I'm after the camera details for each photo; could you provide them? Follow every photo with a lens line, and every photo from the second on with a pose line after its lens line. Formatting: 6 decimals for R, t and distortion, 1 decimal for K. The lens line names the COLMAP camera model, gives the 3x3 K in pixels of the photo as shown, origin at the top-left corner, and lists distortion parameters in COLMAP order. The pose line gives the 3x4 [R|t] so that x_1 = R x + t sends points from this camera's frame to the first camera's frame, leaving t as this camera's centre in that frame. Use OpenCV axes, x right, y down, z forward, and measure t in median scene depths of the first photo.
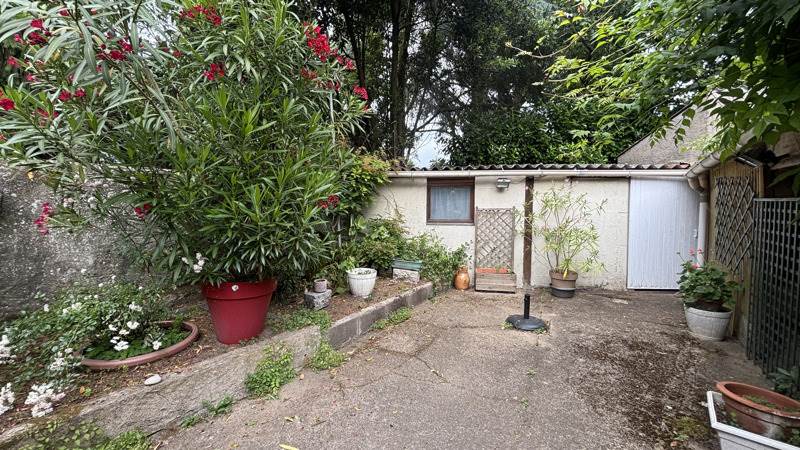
lens RADIAL K [[325.1, 0, 399.7], [0, 325.1, 228.2], [0, 0, 1]] dist [0.000704, 0.000076]
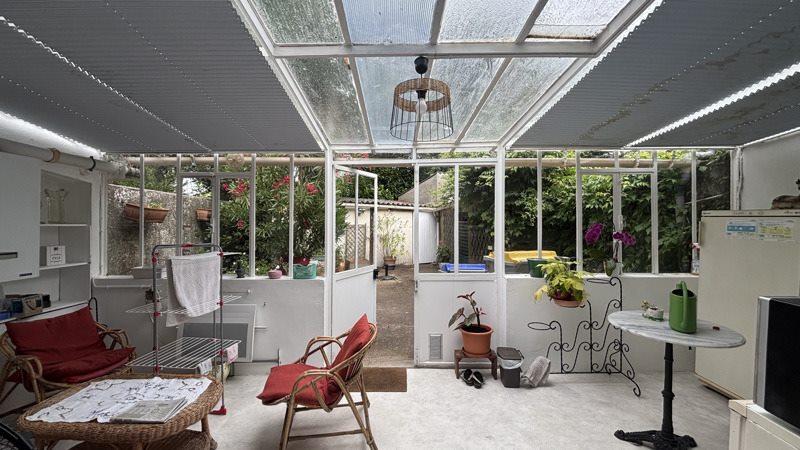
lens RADIAL K [[325.1, 0, 399.7], [0, 325.1, 225.8], [0, 0, 1]] dist [0.000704, 0.000076]
pose [[0.774497, 0.005394, 0.632555, -0.669299], [0.030532, 0.998479, -0.045899, 0.037032], [-0.631840, 0.054862, 0.773155, -0.548110]]
